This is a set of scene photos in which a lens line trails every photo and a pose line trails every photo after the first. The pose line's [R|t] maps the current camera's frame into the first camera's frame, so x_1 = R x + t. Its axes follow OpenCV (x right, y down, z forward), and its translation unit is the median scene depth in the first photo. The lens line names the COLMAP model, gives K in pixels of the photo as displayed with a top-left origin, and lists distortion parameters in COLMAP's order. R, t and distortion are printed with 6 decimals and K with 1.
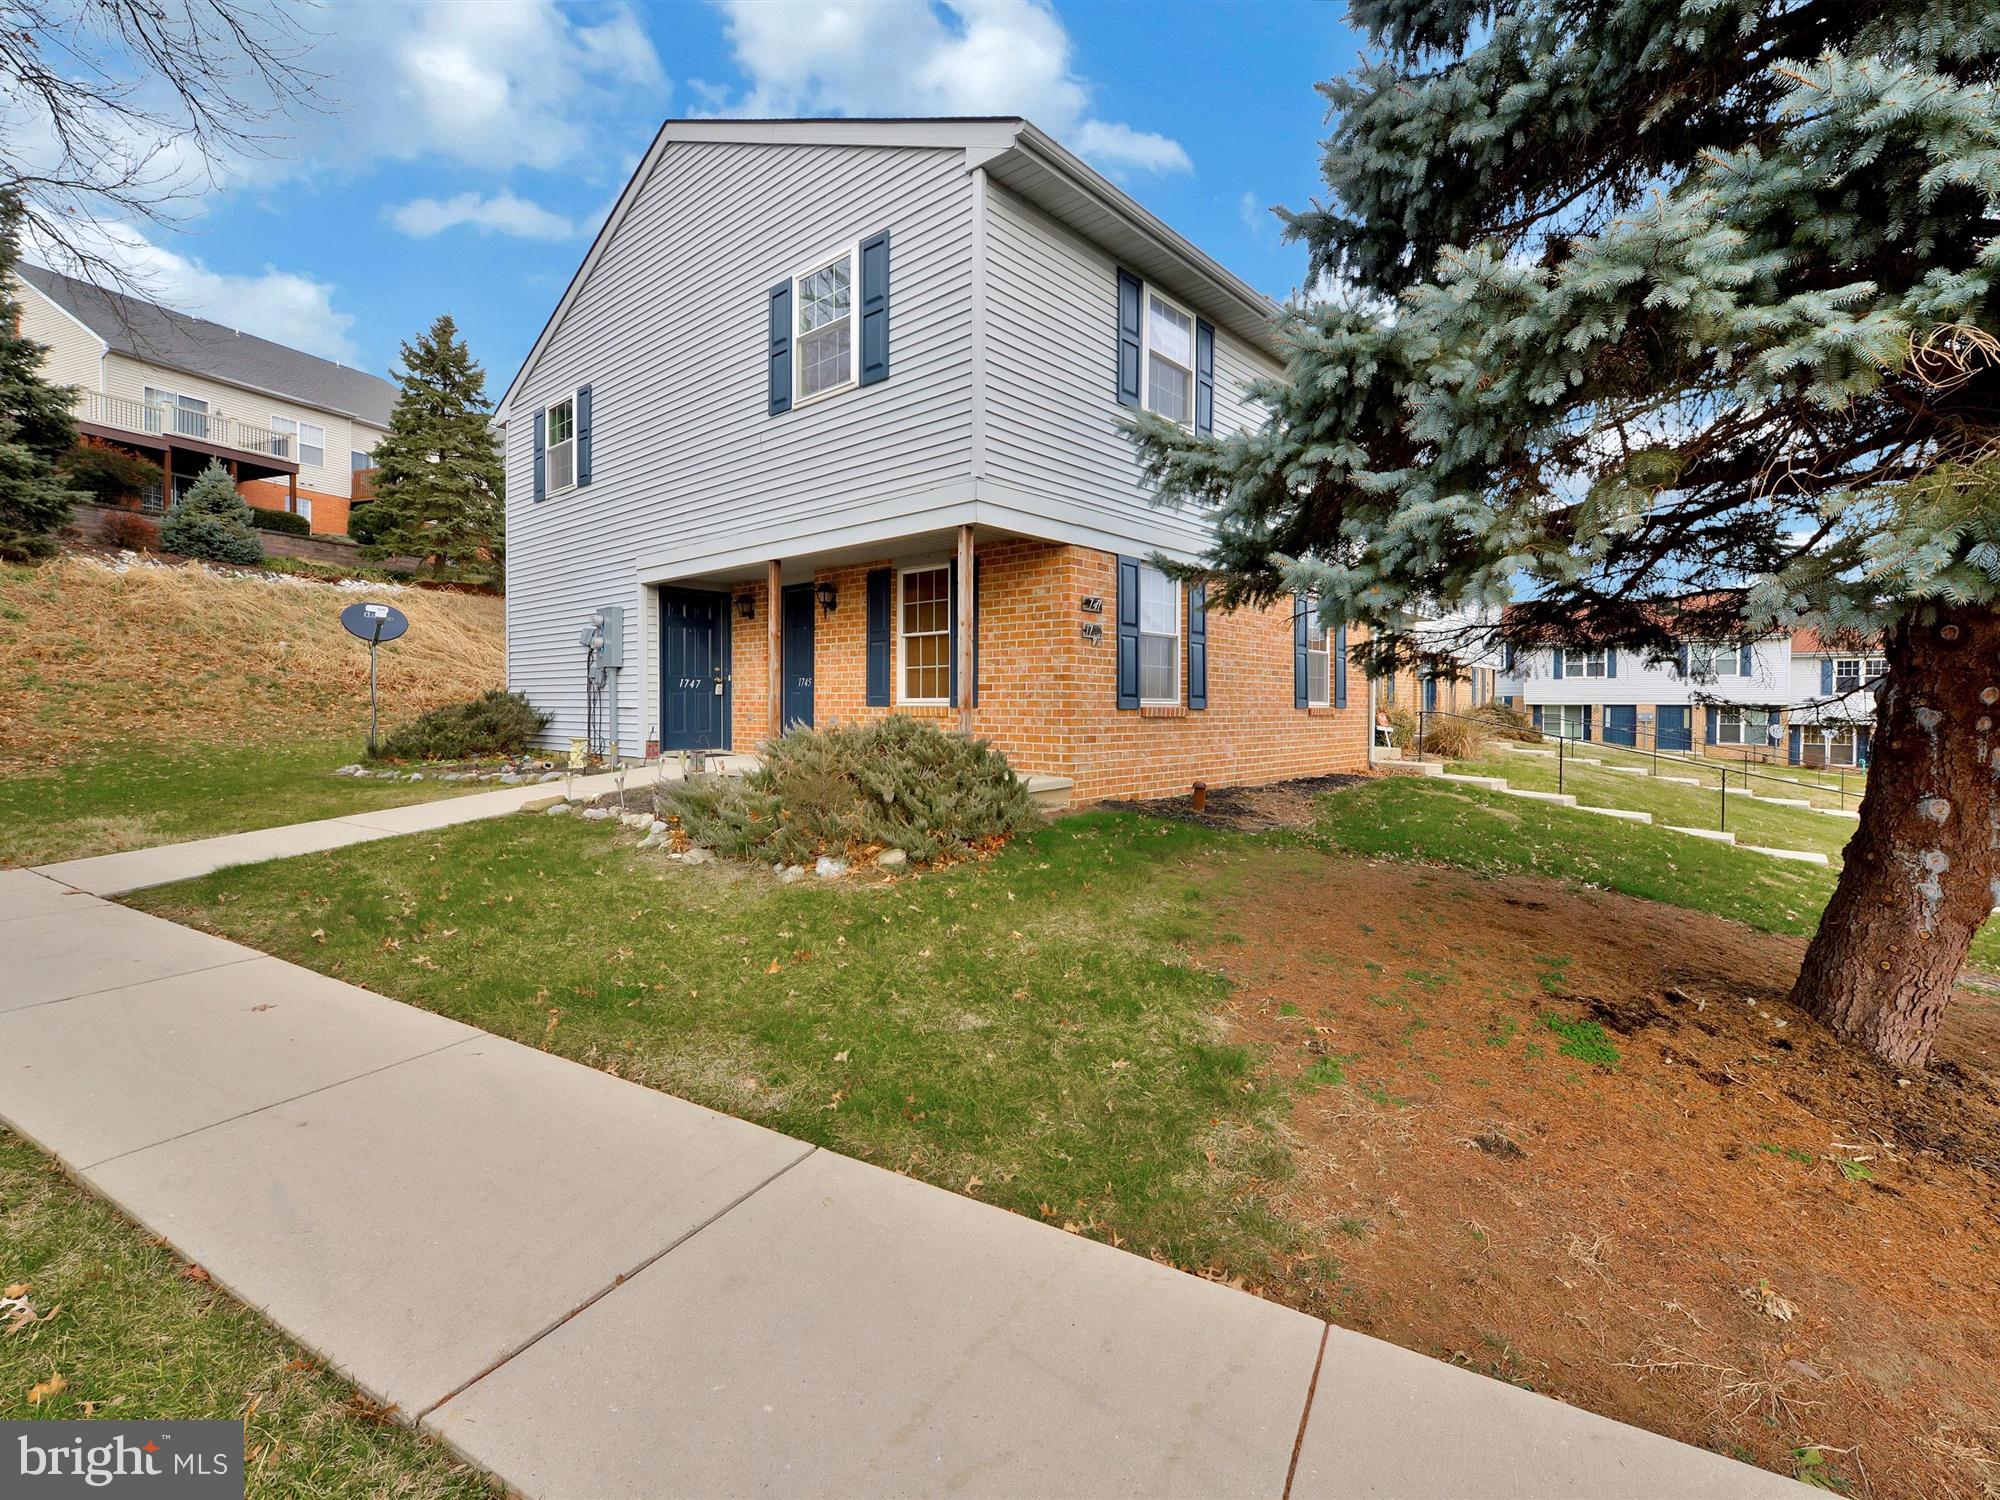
lens RADIAL K [[898.7, 0, 1007.3], [0, 898.7, 710.4], [0, 0, 1]] dist [0.000974, 0.000003]
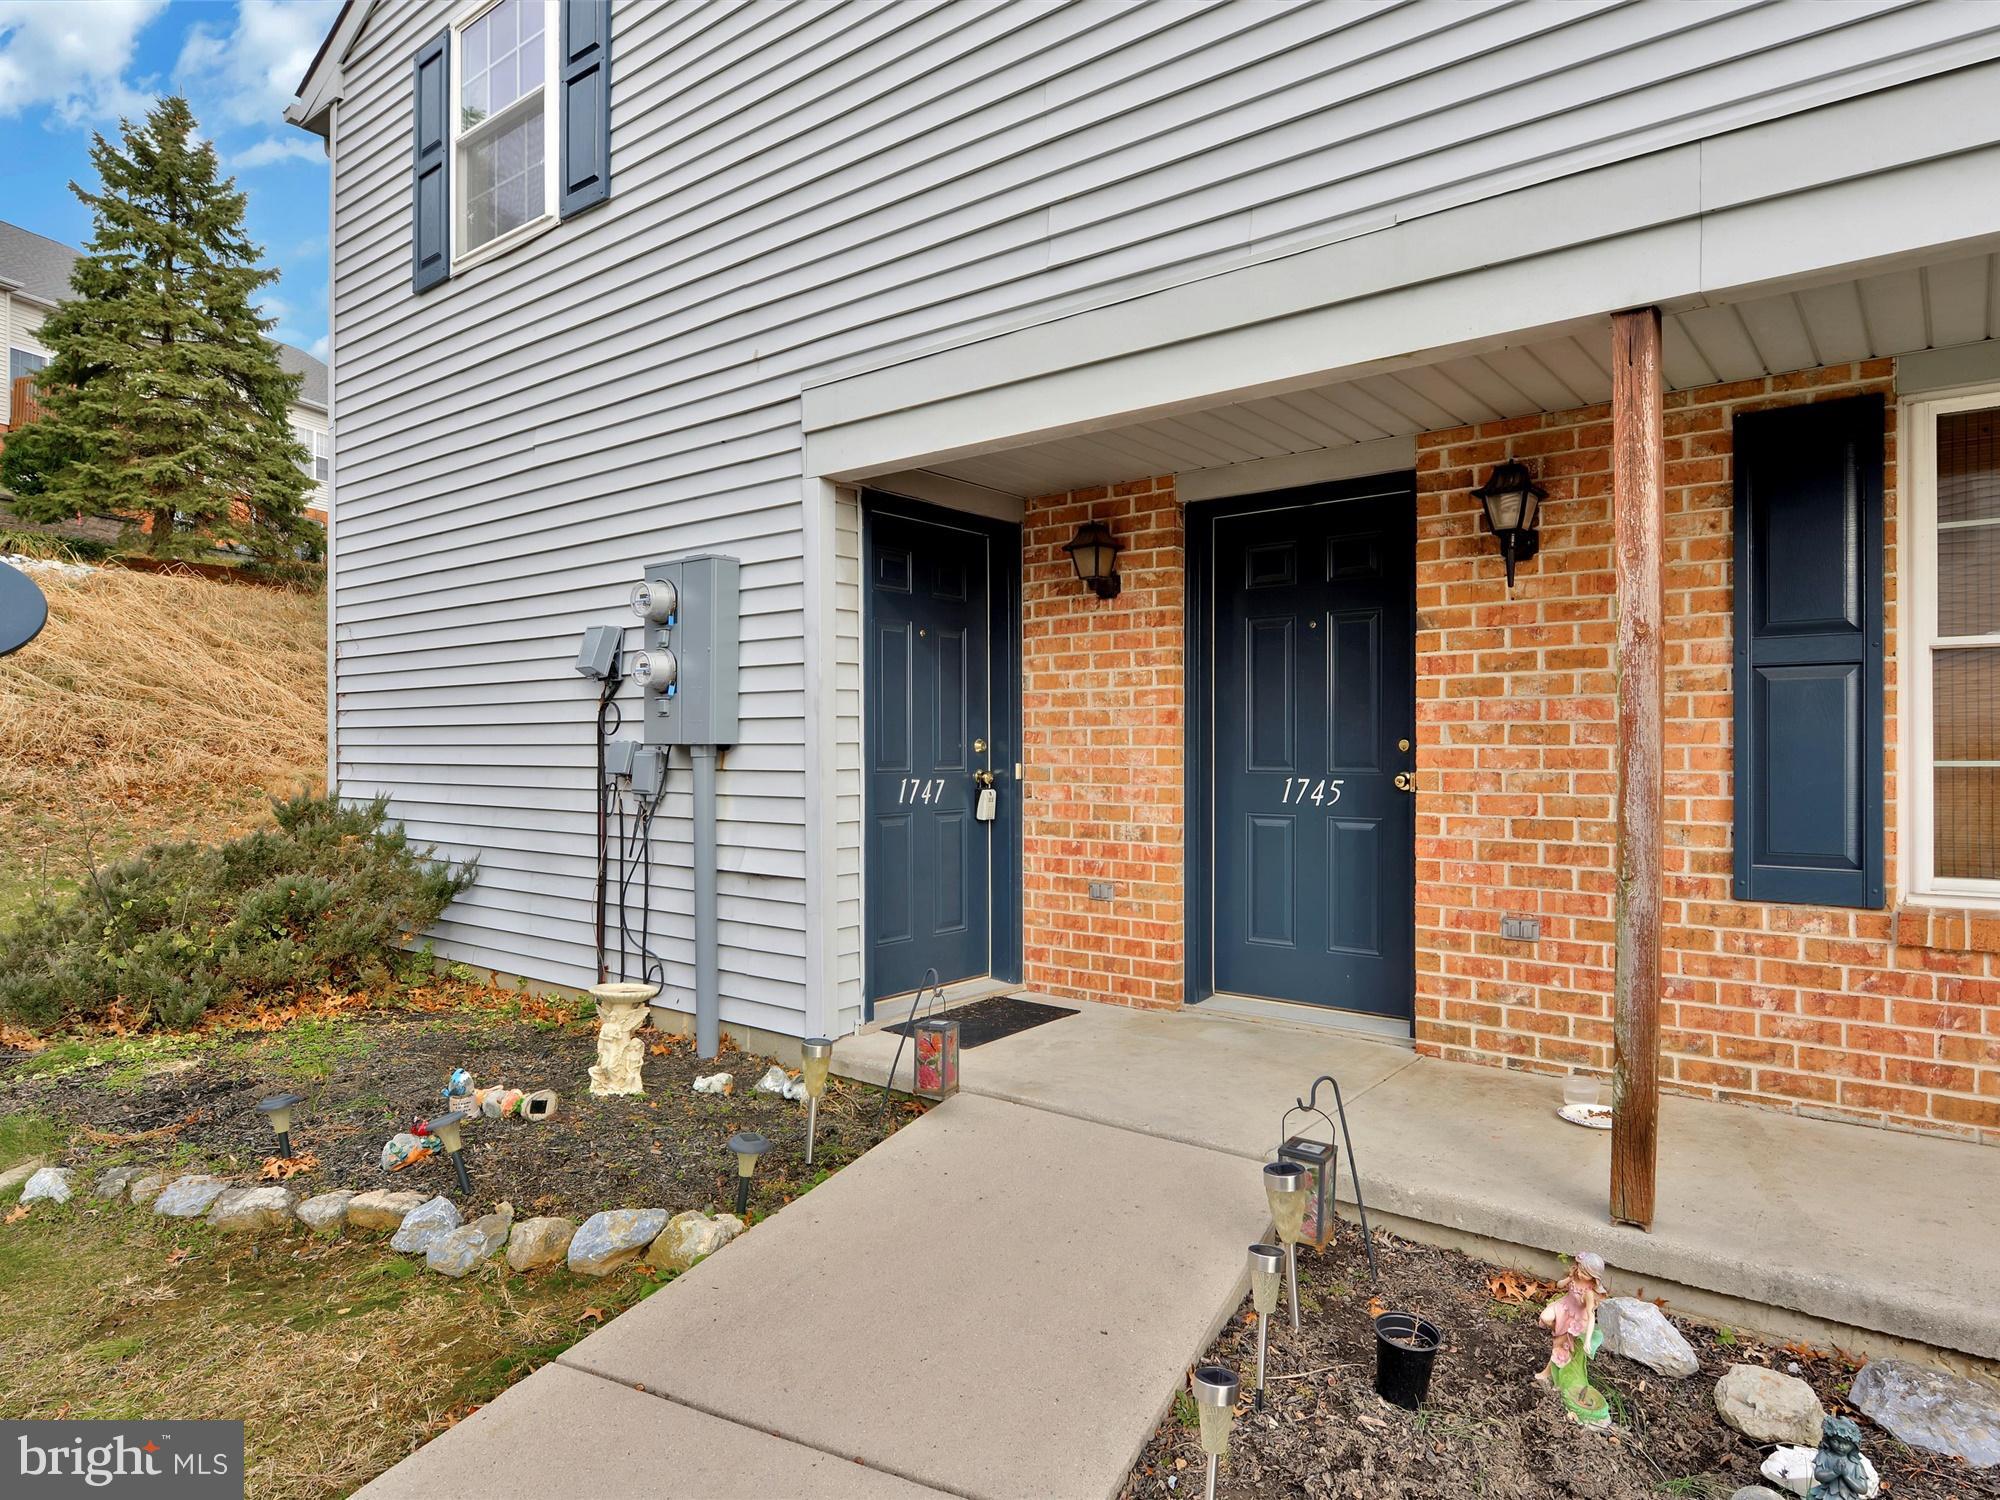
lens RADIAL K [[1200.9, 0, 1000.0], [0, 1200.9, 750.0], [0, 0, 1]] dist [0.000559, 0.000690]
pose [[0.999019, -0.000790, 0.044277, -0.187300], [0.001184, 0.999960, -0.008855, -0.022485], [-0.044268, 0.008899, 0.998980, 0.301800]]
